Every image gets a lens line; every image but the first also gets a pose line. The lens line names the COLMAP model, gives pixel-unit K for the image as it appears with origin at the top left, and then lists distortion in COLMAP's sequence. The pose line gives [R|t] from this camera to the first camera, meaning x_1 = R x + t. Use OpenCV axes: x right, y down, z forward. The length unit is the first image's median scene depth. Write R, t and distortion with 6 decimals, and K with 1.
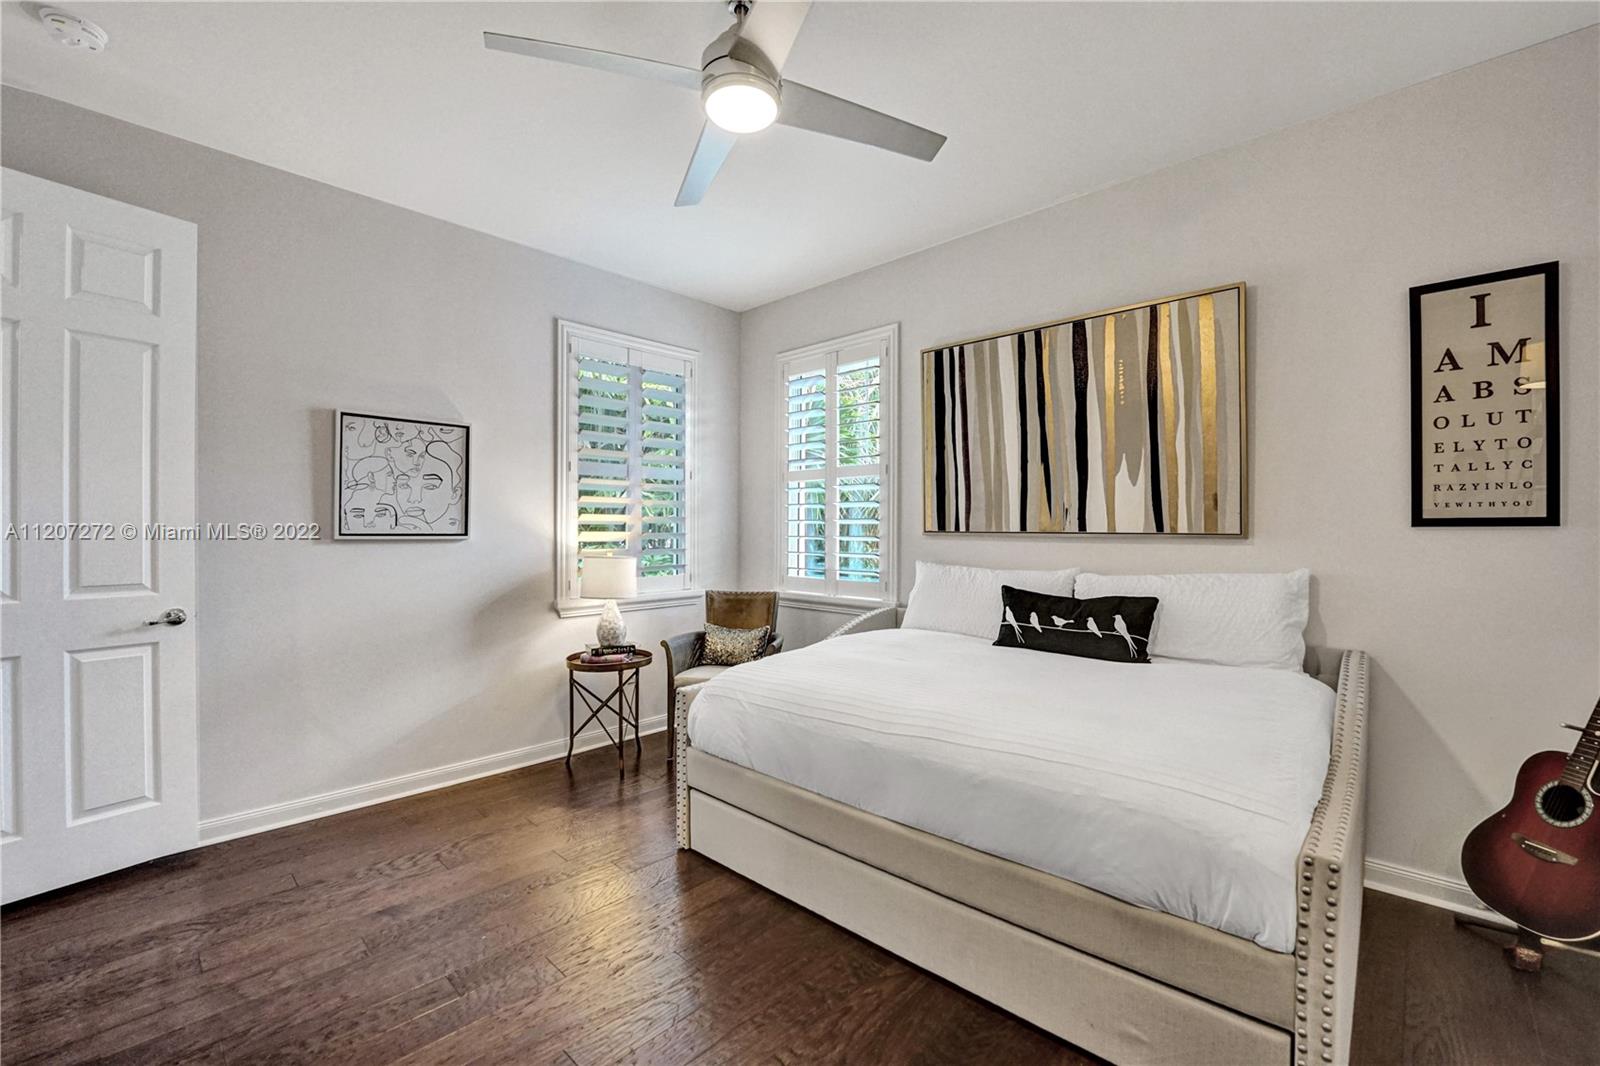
lens RADIAL K [[668.7, 0, 803.5], [0, 668.7, 528.4], [0, 0, 1]] dist [-0.019857, -0.000187]
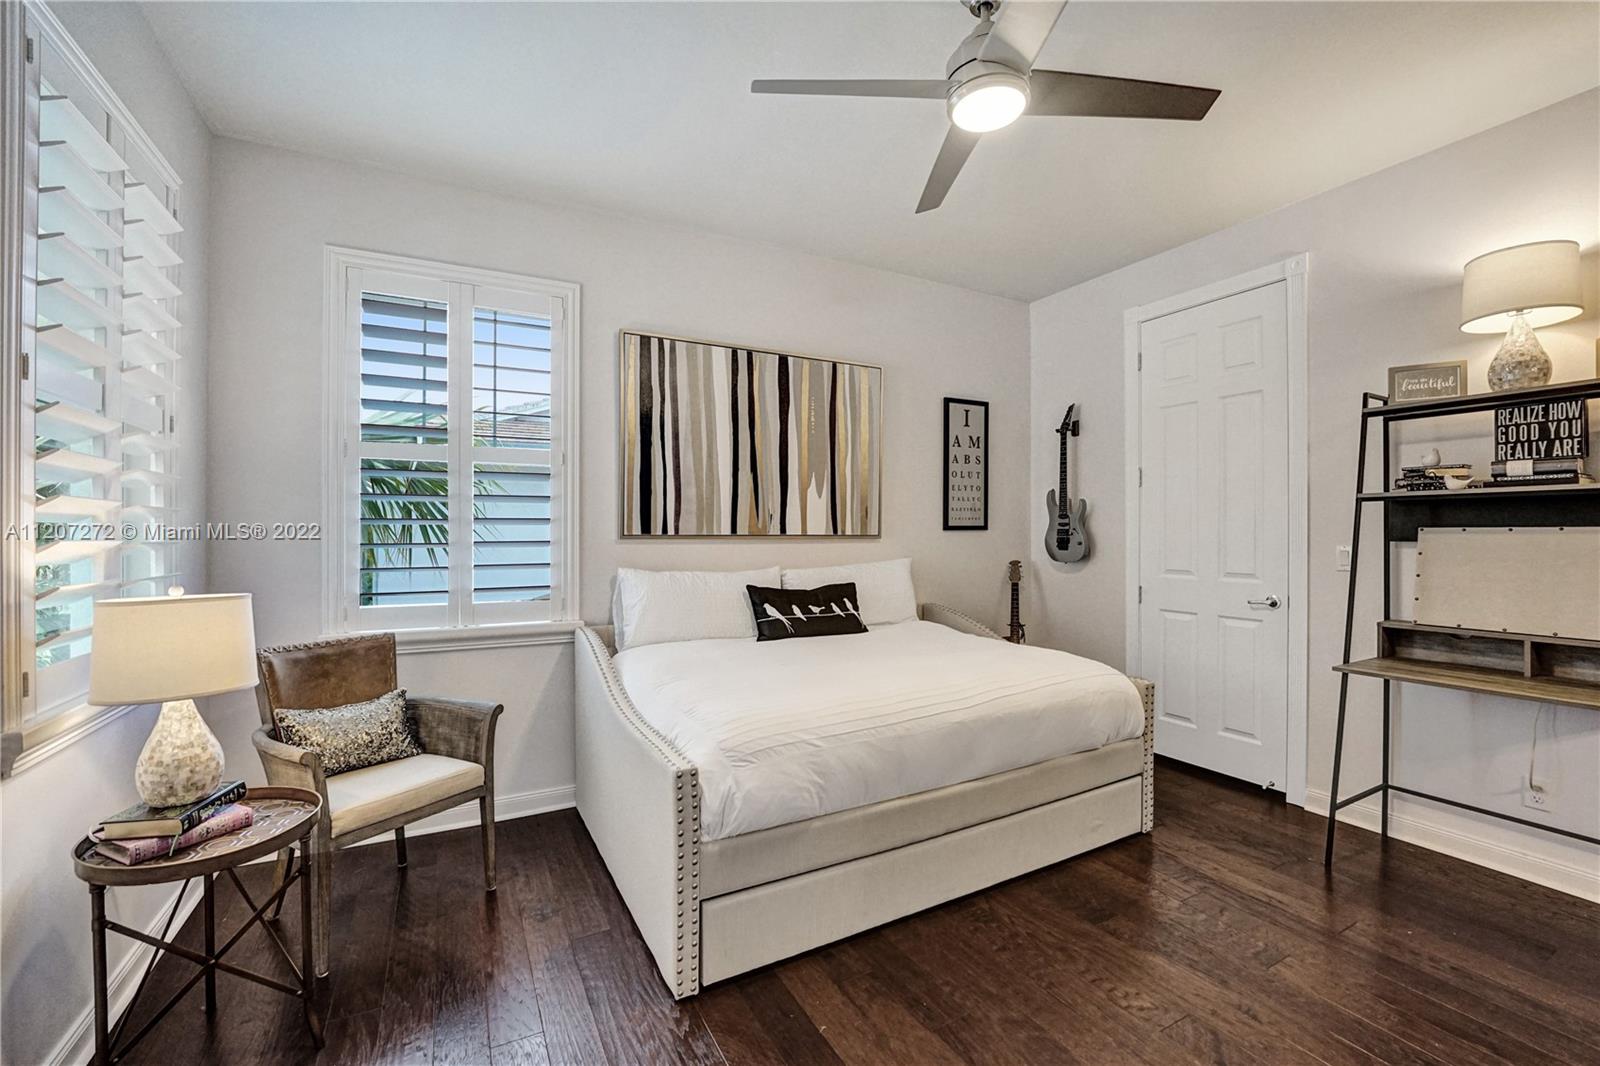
lens RADIAL K [[668.7, 0, 807.8], [0, 668.7, 531.6], [0, 0, 1]] dist [-0.019857, -0.000187]
pose [[0.312110, 0.000188, 0.950046, -0.718531], [0.001355, 0.999999, -0.000643, 0.001289], [-0.950045, 0.001489, 0.312109, 0.609438]]
